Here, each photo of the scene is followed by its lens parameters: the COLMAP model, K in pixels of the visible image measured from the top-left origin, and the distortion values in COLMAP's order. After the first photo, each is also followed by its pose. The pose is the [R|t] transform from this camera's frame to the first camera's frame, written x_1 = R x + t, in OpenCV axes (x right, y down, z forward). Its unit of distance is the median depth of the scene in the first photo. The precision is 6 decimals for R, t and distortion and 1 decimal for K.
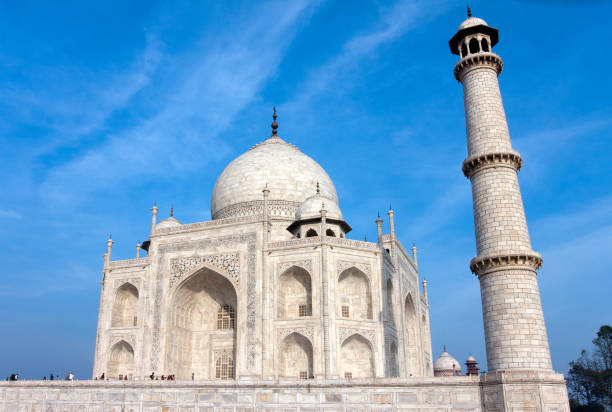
lens RADIAL K [[543.5, 0, 269.2], [0, 543.5, 203.2], [0, 0, 1]] dist [-0.058816, -0.002372]
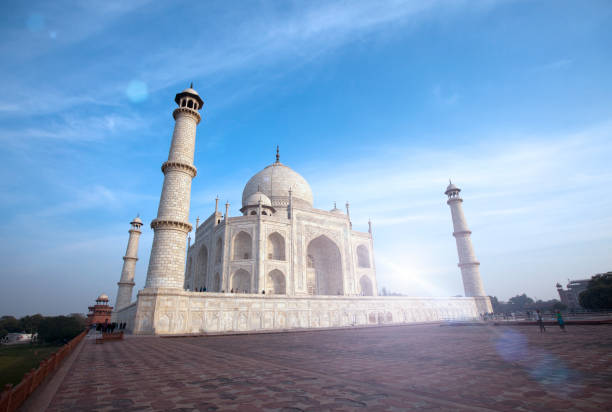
lens RADIAL K [[297.6, 0, 292.4], [0, 297.6, 195.9], [0, 0, 1]] dist [-0.035467, 0.000083]
pose [[0.550395, 0.291395, 0.782403, -0.994583], [-0.283297, 0.946701, -0.153295, 0.176282], [-0.785371, -0.137280, 0.603611, 0.483195]]
